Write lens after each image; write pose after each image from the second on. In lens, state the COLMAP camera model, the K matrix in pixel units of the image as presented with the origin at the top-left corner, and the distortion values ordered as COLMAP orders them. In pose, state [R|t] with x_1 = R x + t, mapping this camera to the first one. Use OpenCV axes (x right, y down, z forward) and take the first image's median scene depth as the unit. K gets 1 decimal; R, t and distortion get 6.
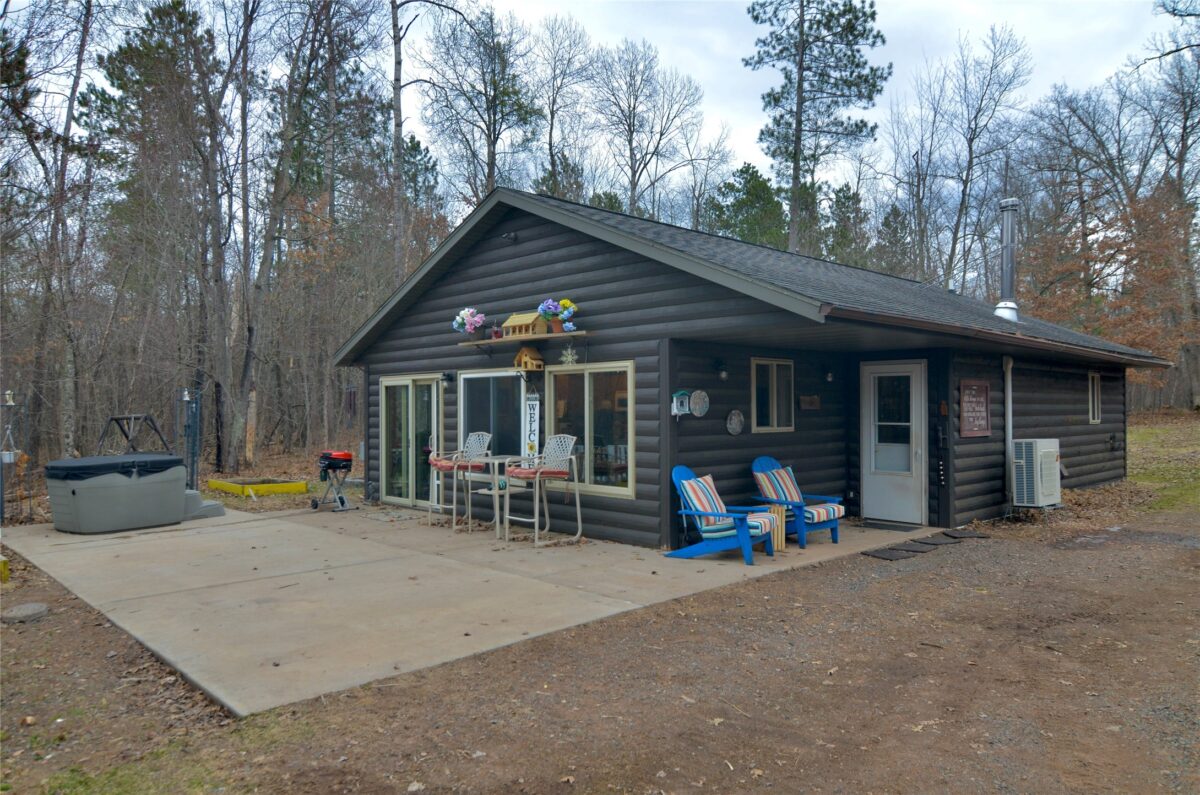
lens RADIAL K [[827.6, 0, 566.0], [0, 827.6, 394.6], [0, 0, 1]] dist [-0.005636, -0.004413]
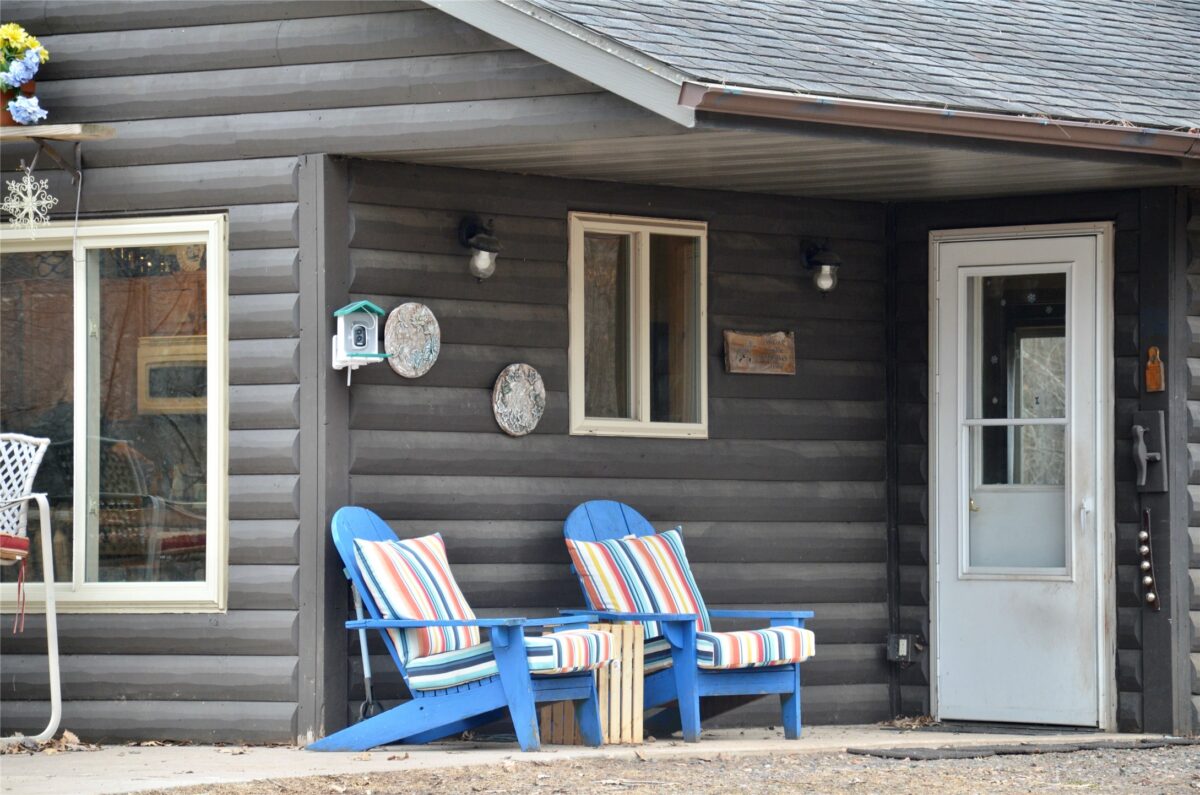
lens RADIAL K [[5374.0, 0, 603.4], [0, 5374.0, 402.0], [0, 0, 1]] dist [2.121552, 0.000000]
pose [[0.987356, 0.006499, 0.158388, -0.118655], [-0.004463, 0.999903, -0.013208, 0.064476], [-0.158458, 0.012334, 0.987289, -1.237697]]
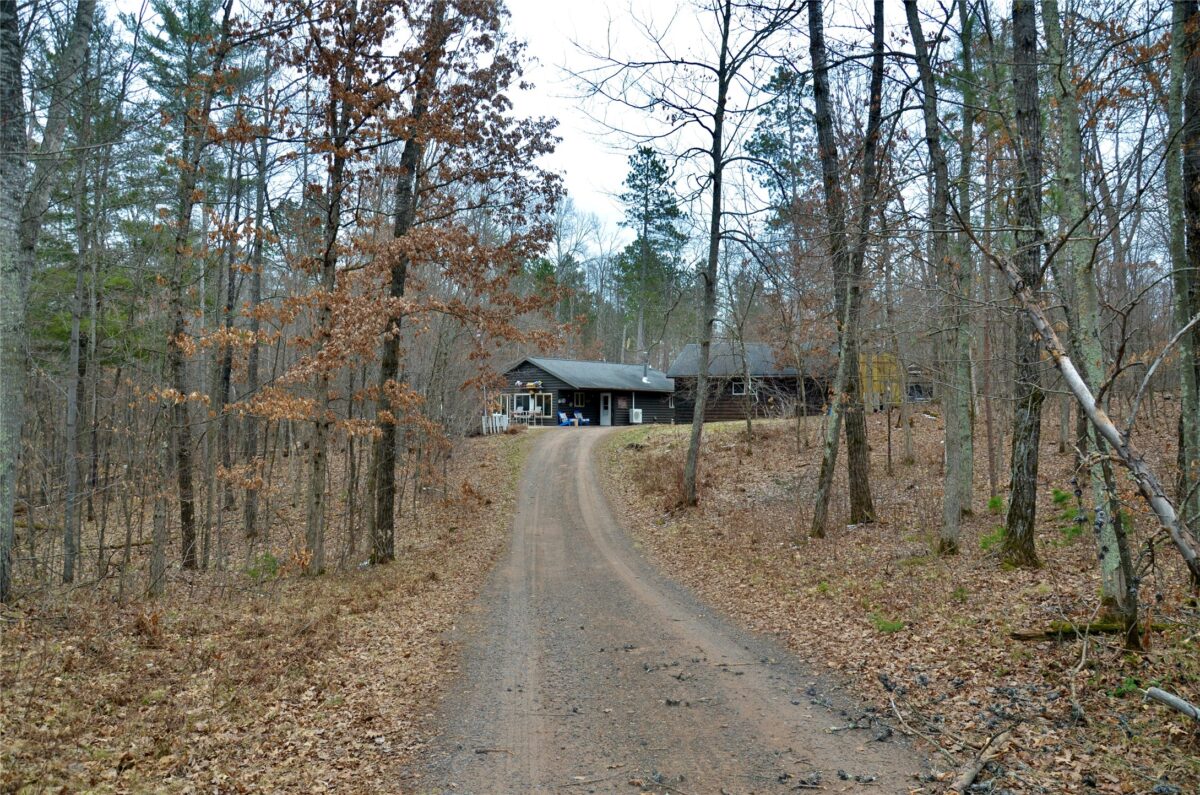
lens RADIAL K [[945.6, 0, 601.7], [0, 945.6, 399.3], [0, 0, 1]] dist [0.001262, 0.000090]
pose [[0.992620, 0.011089, 0.120755, -0.343414], [-0.010897, 0.999938, -0.002249, 0.011415], [-0.120773, 0.000916, 0.992680, -5.174746]]
